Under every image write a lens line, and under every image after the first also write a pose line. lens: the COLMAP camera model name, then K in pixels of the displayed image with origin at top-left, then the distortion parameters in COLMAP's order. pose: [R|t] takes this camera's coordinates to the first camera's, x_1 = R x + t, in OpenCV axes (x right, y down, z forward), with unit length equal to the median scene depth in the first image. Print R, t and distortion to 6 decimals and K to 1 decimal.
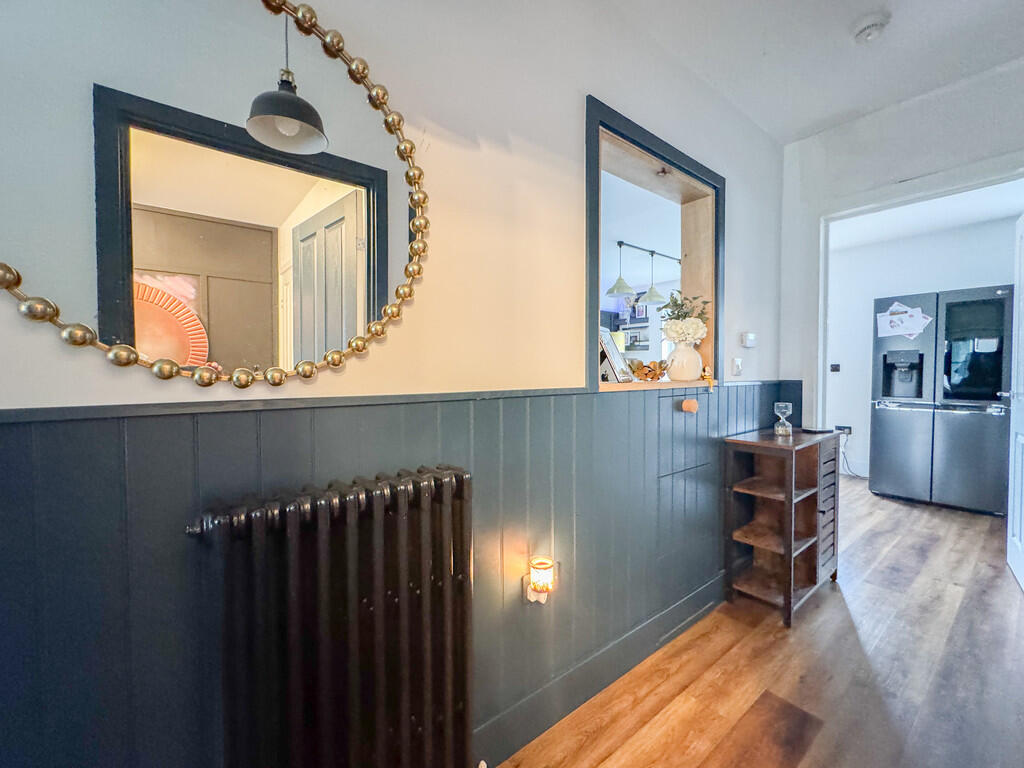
lens RADIAL K [[416.9, 0, 511.7], [0, 416.9, 384.1], [0, 0, 1]] dist [-0.001886, -0.000003]
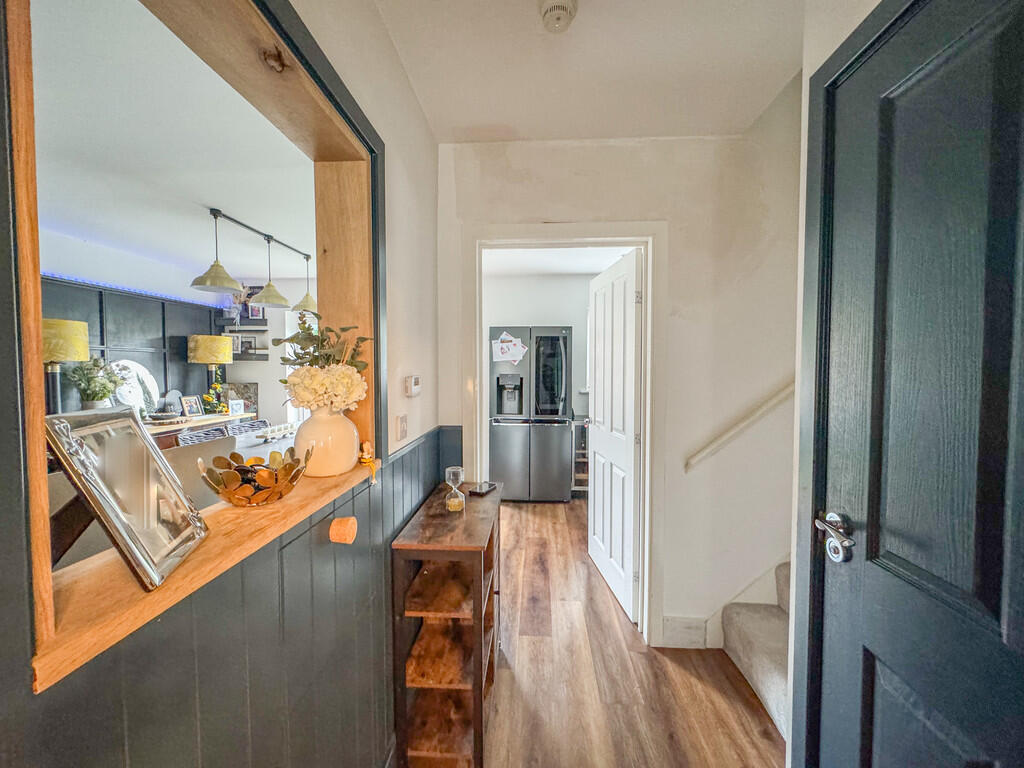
lens RADIAL K [[416.9, 0, 514.9], [0, 416.9, 383.6], [0, 0, 1]] dist [-0.001886, -0.000003]
pose [[0.662924, -0.021796, 0.748369, 0.113434], [0.021066, 0.999723, 0.010456, -0.091509], [-0.748390, 0.008833, 0.663200, 0.306881]]
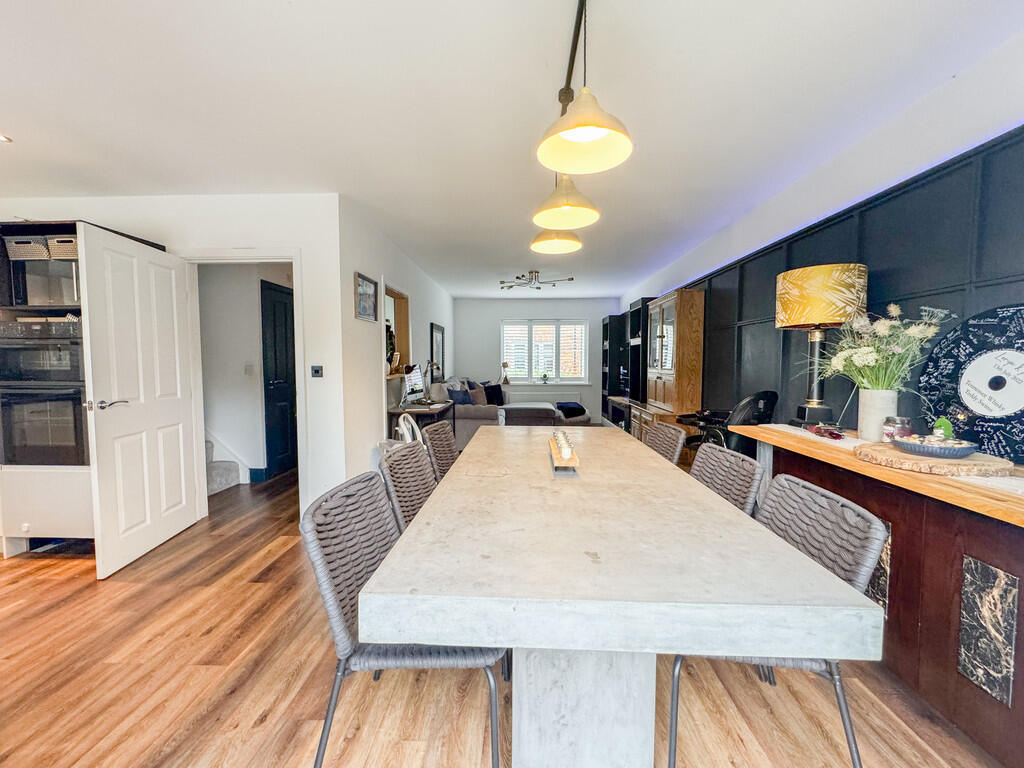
lens RADIAL K [[416.9, 0, 511.0], [0, 416.9, 386.5], [0, 0, 1]] dist [-0.001886, -0.000003]
pose [[-0.642327, 0.044674, -0.765128, 1.223489], [-0.025621, 0.996490, 0.079691, -0.101061], [0.766003, 0.070791, -0.638928, 2.177258]]
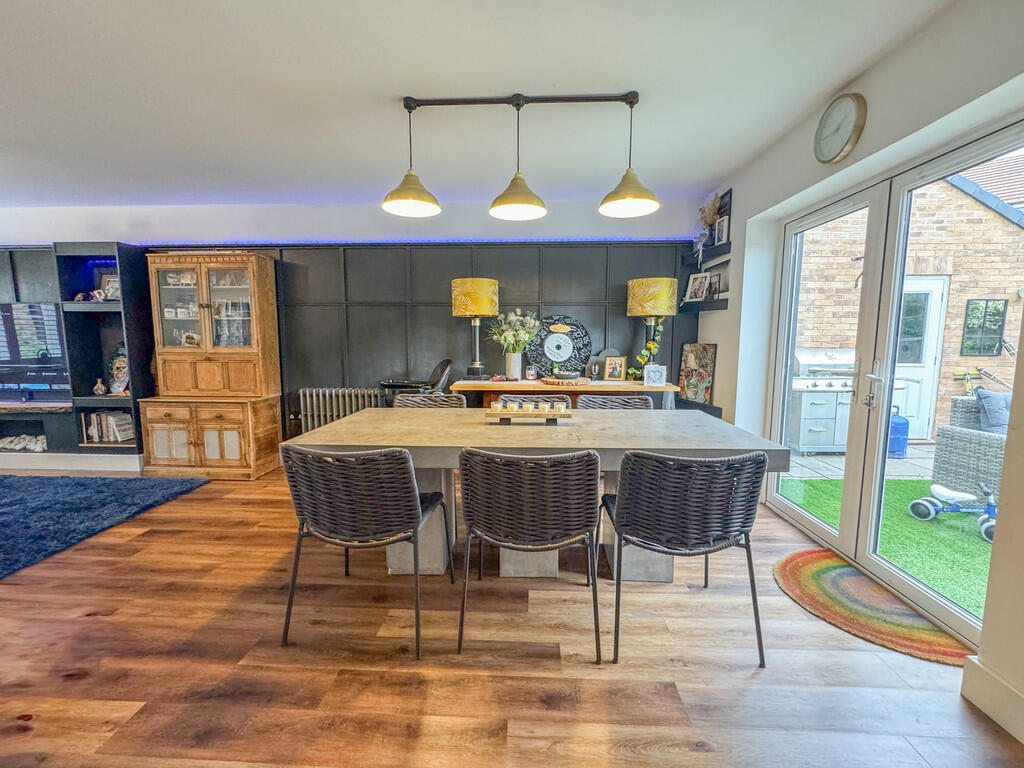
lens RADIAL K [[416.9, 0, 512.7], [0, 416.9, 381.9], [0, 0, 1]] dist [-0.001886, -0.000003]
pose [[0.757504, 0.078208, -0.648129, 1.152828], [-0.024341, 0.995491, 0.091675, -0.085504], [0.652377, -0.053668, 0.755992, 1.114672]]
